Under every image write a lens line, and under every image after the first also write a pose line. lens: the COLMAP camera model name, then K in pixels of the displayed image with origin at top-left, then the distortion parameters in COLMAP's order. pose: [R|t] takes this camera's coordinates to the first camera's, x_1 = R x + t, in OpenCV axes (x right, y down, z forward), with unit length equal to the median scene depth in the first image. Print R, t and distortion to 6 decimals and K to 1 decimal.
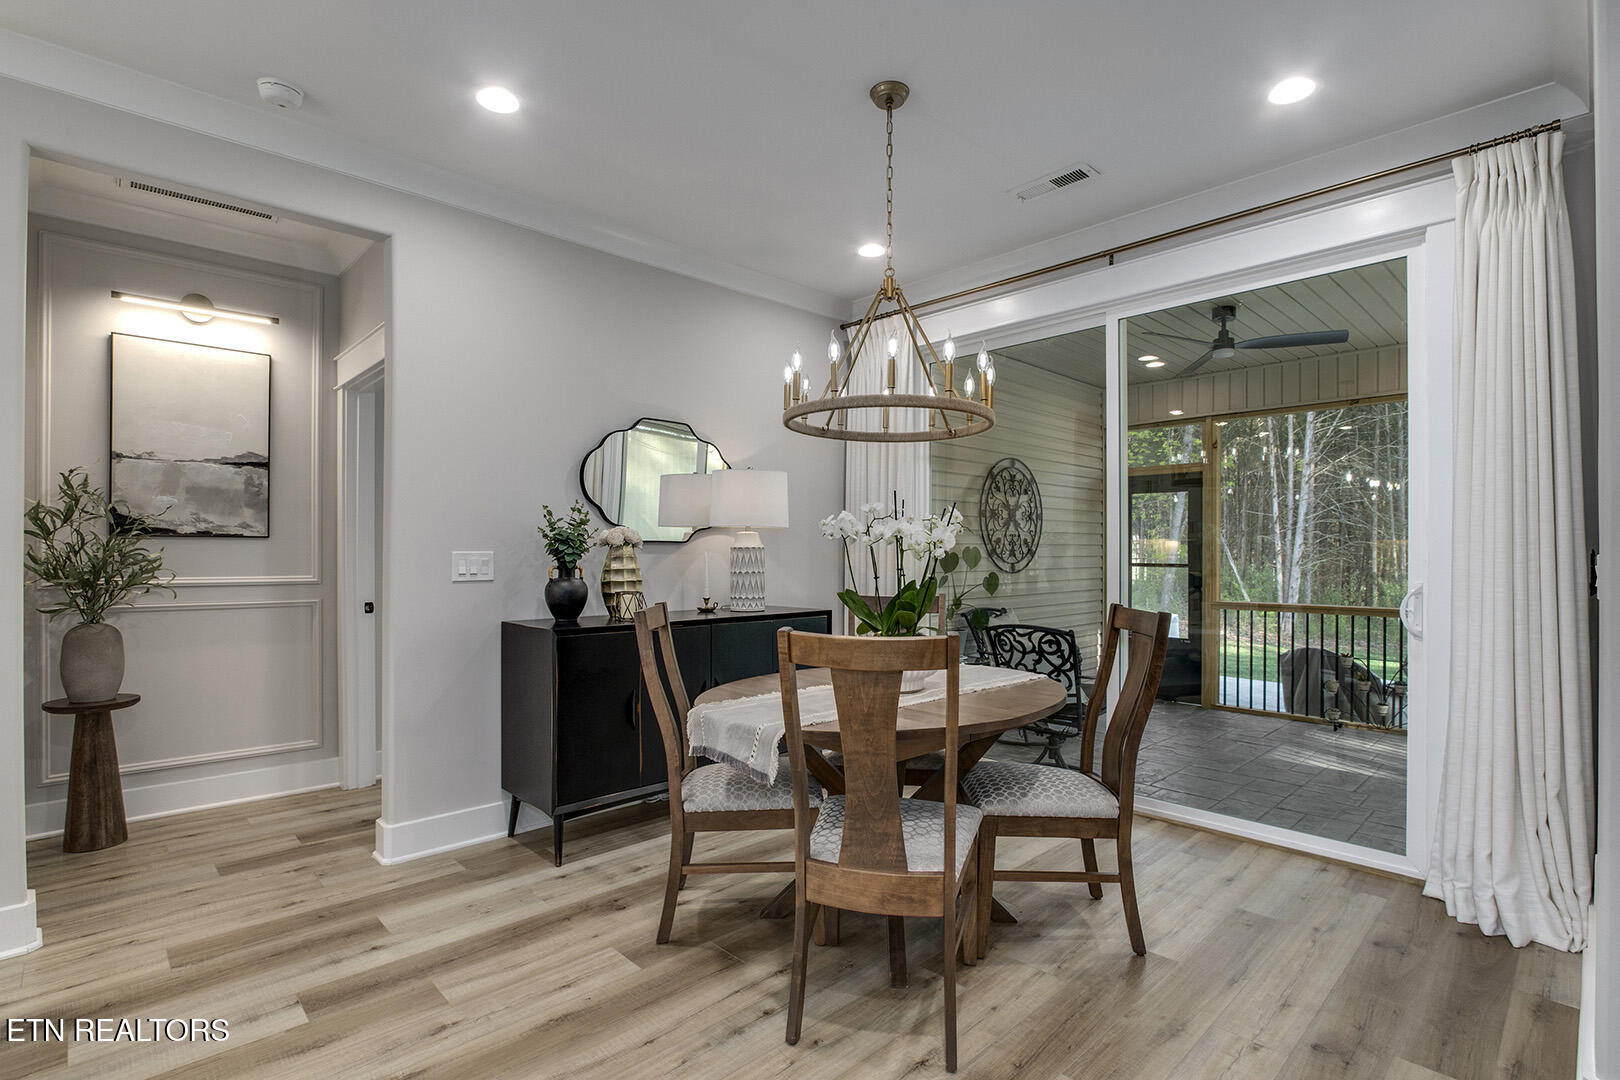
lens RADIAL K [[759.7, 0, 817.3], [0, 759.7, 545.4], [0, 0, 1]] dist [-0.015676, 0.000395]
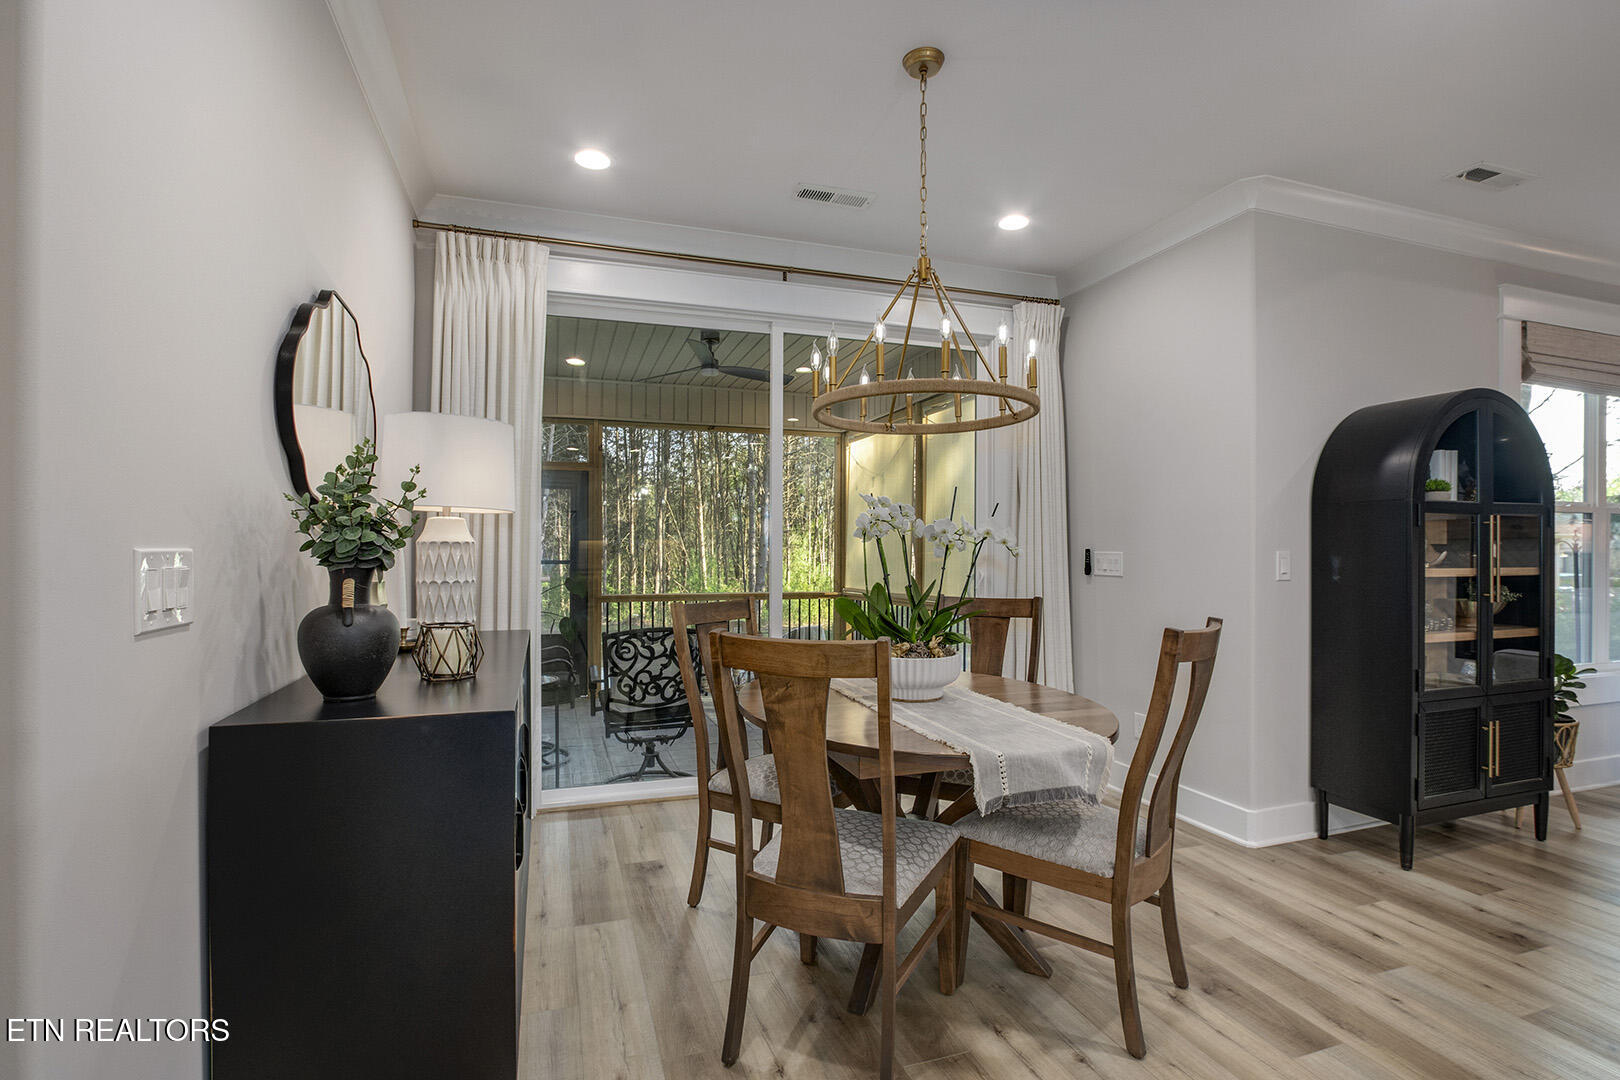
lens RADIAL K [[759.7, 0, 810.2], [0, 759.7, 540.9], [0, 0, 1]] dist [-0.015676, 0.000395]
pose [[0.433814, 0.007181, 0.900974, -0.484918], [-0.002808, 0.999974, -0.006618, 0.004101], [-0.900998, 0.000341, 0.433823, 0.429949]]
